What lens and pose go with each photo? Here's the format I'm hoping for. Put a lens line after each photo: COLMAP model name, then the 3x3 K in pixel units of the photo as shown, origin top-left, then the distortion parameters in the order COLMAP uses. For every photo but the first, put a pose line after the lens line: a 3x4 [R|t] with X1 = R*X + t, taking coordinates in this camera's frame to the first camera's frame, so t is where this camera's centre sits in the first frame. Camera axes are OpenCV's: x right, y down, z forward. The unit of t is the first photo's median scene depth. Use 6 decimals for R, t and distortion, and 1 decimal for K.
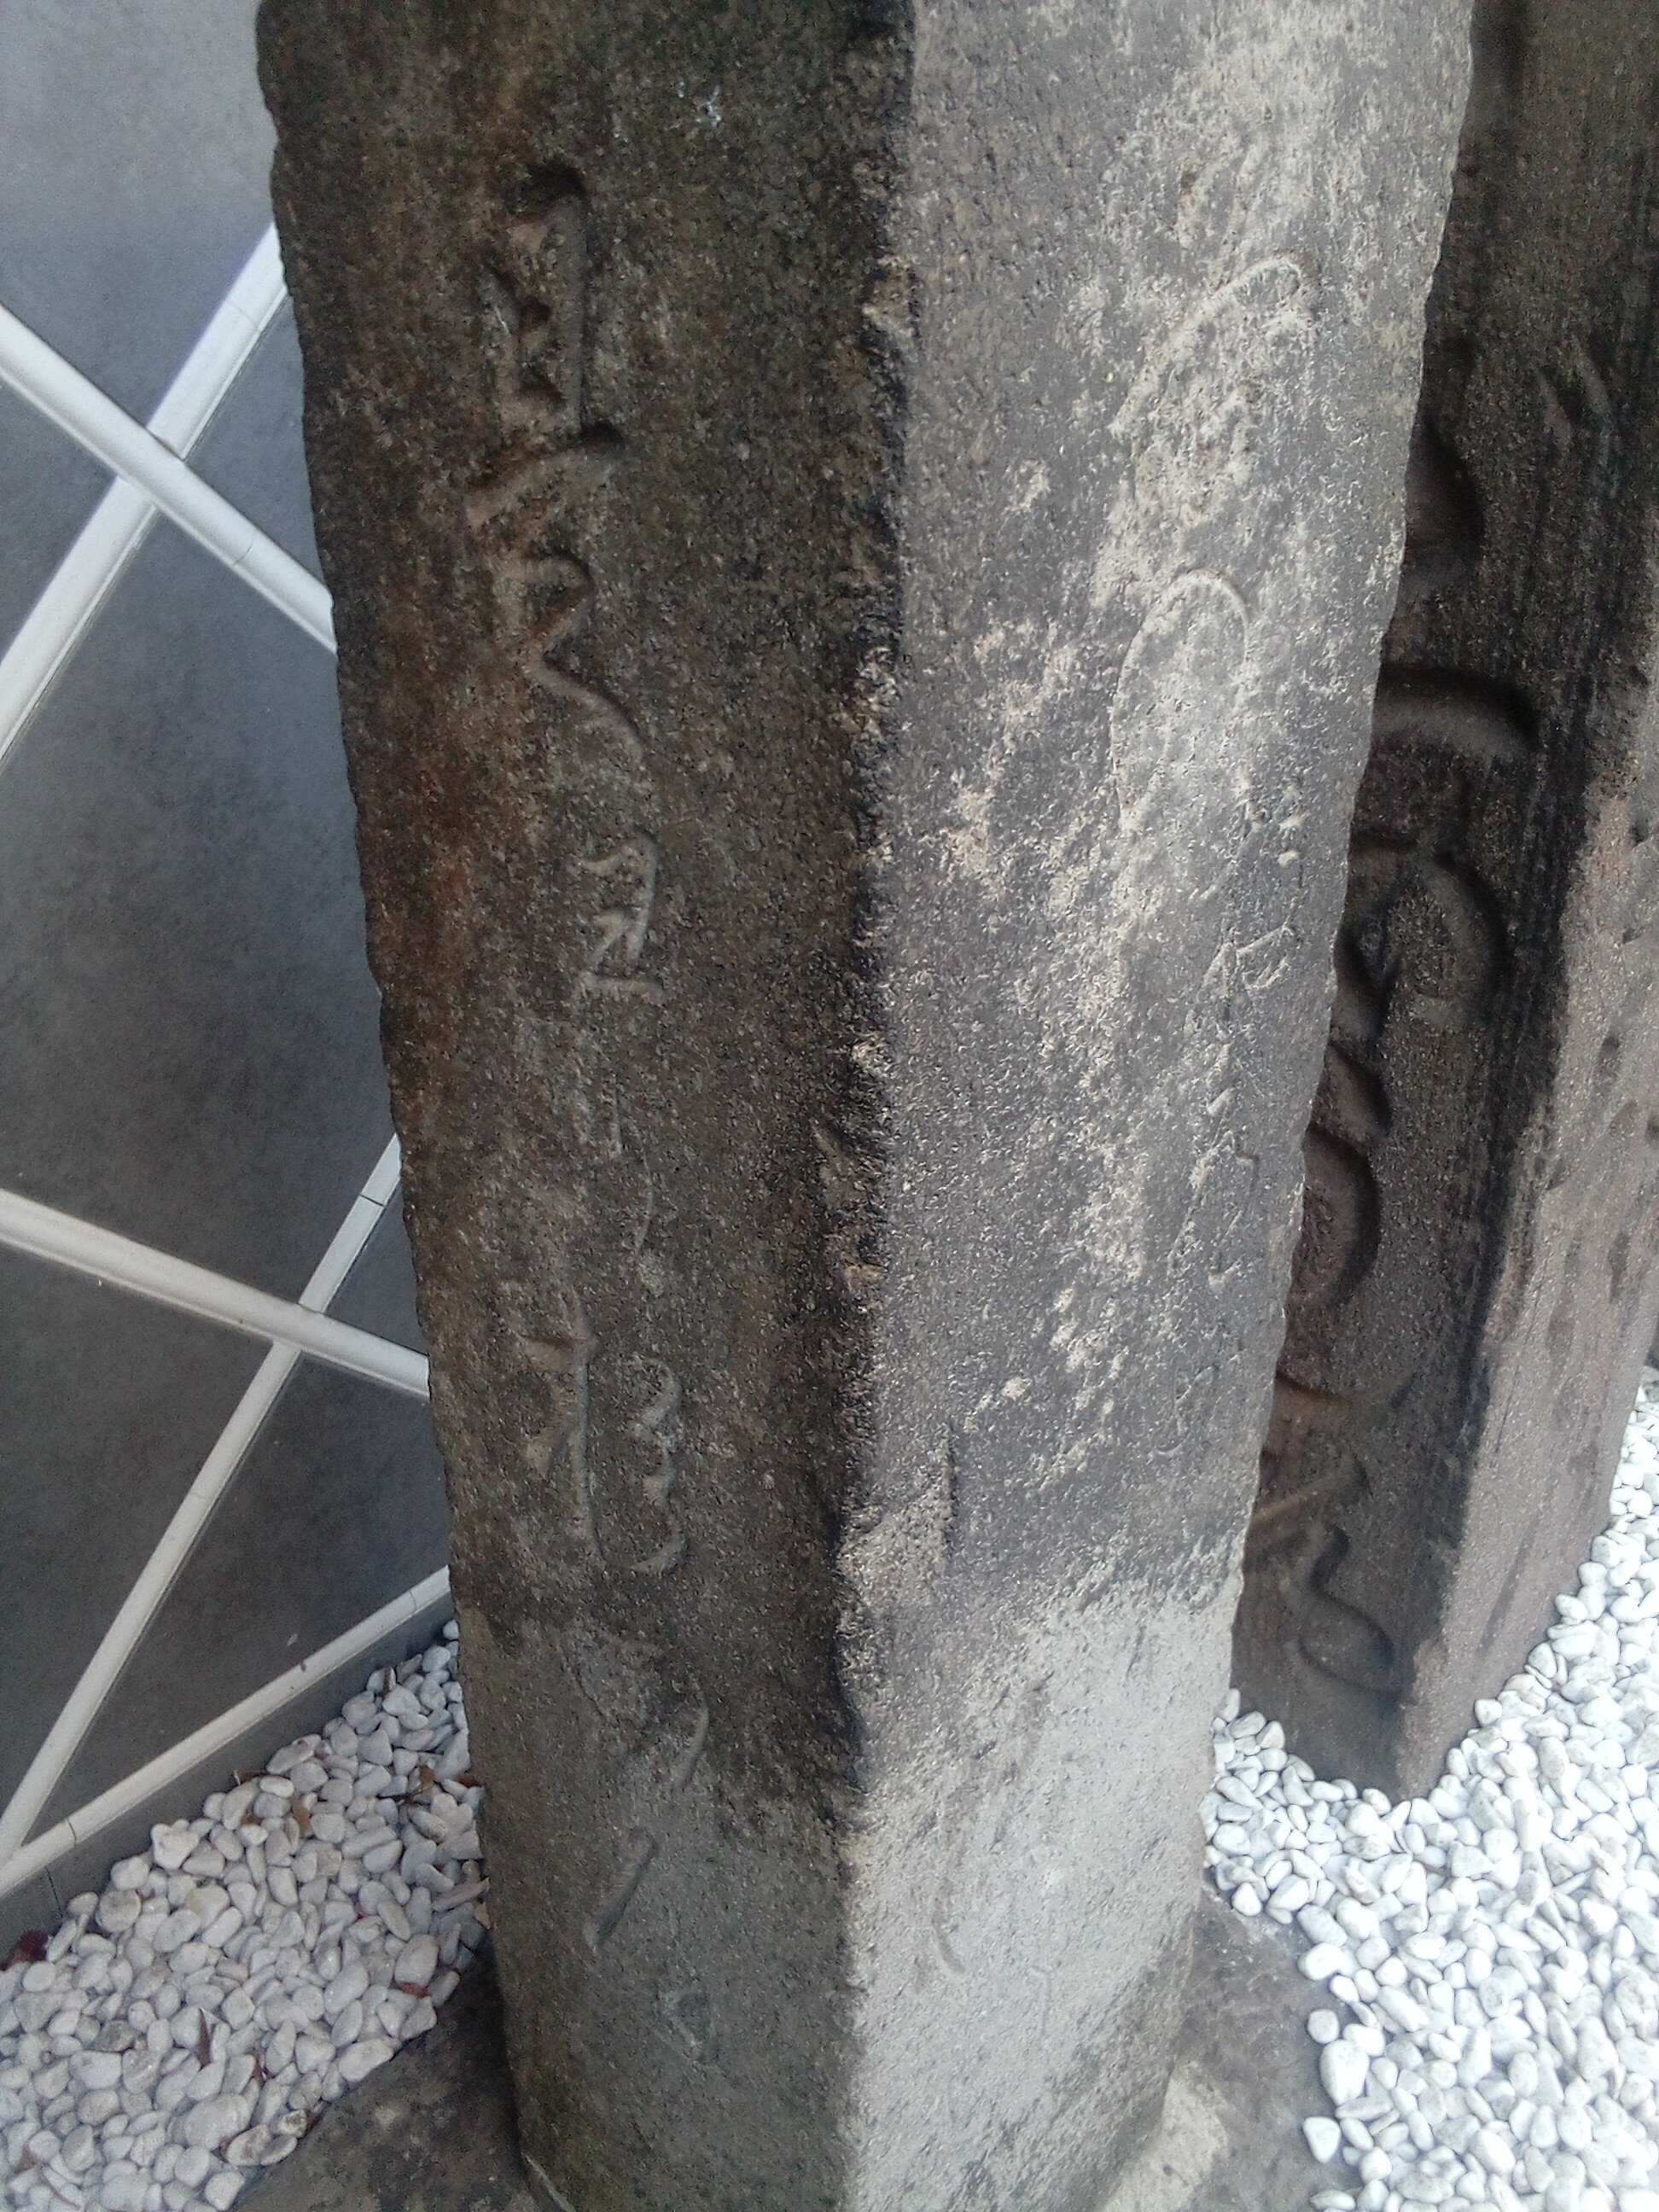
lens RADIAL K [[1826.5, 0, 826.7], [0, 1826.5, 1111.0], [0, 0, 1]] dist [0.057033, -0.088364]
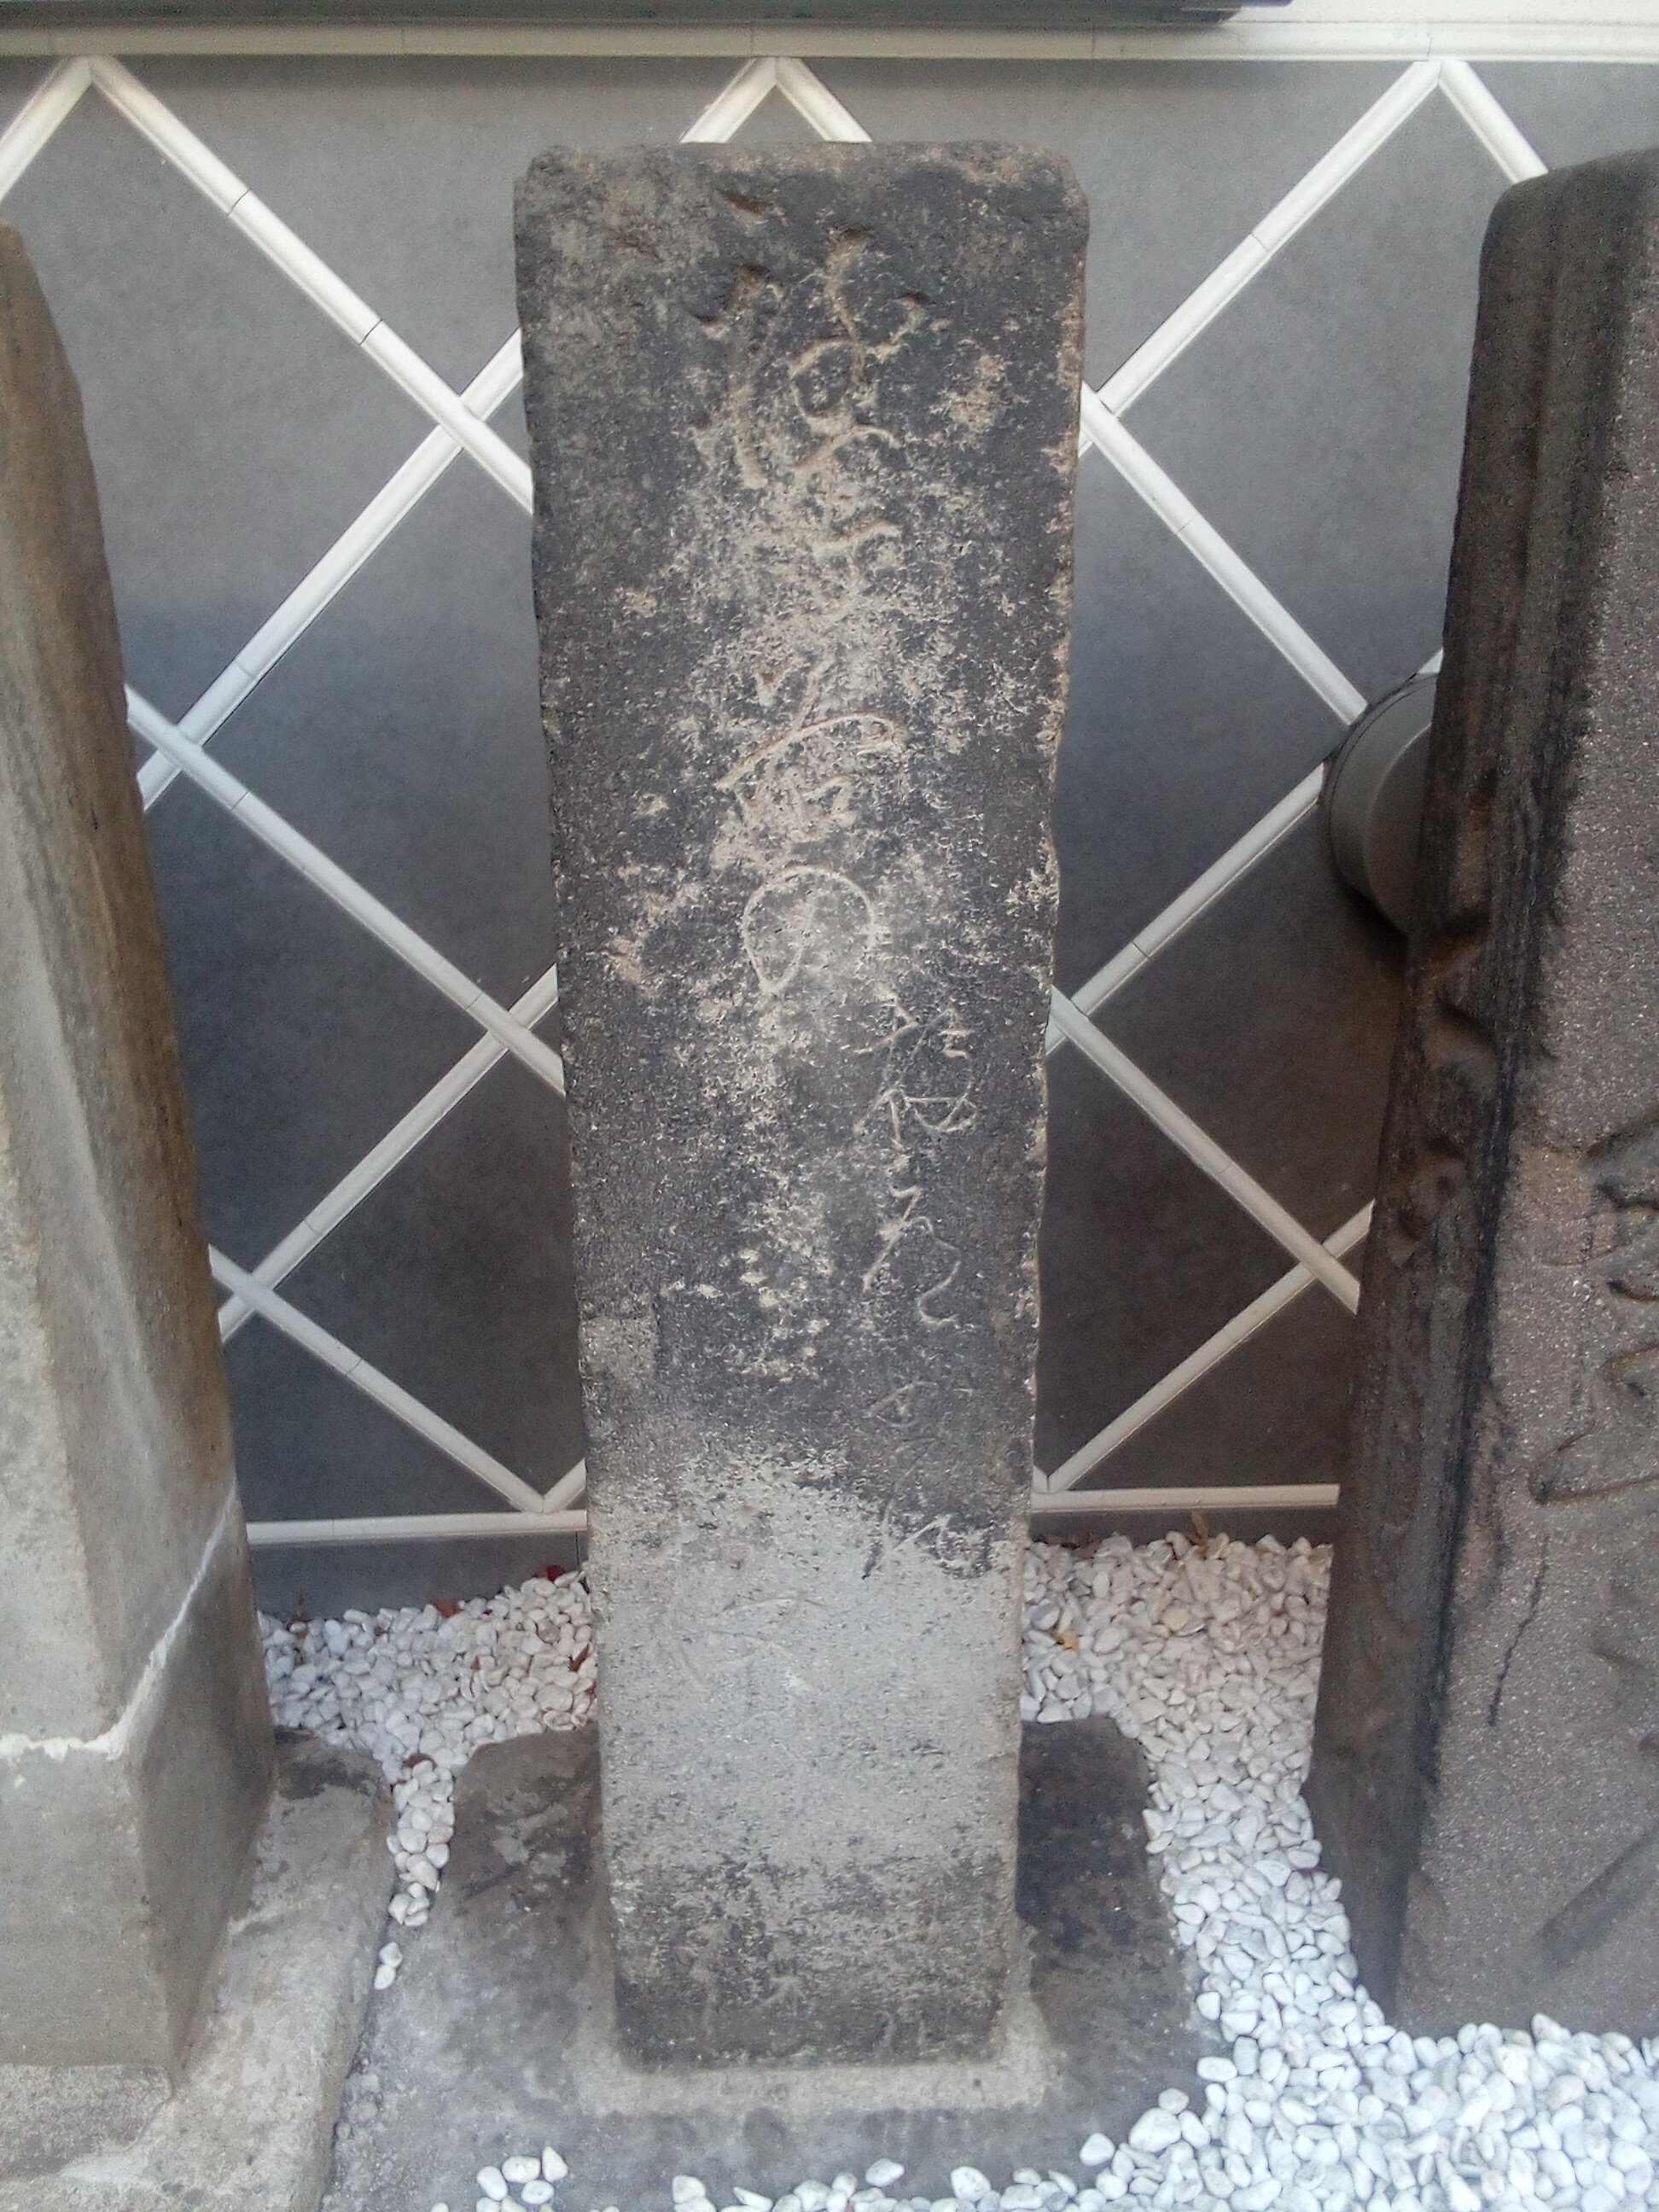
lens RADIAL K [[1826.5, 0, 834.5], [0, 1826.5, 1110.1], [0, 0, 1]] dist [0.057033, -0.088364]
pose [[0.695572, 0.257482, -0.670732, 0.965010], [-0.337620, 0.941216, 0.011193, -0.054526], [0.634186, 0.218667, 0.741615, -0.199691]]
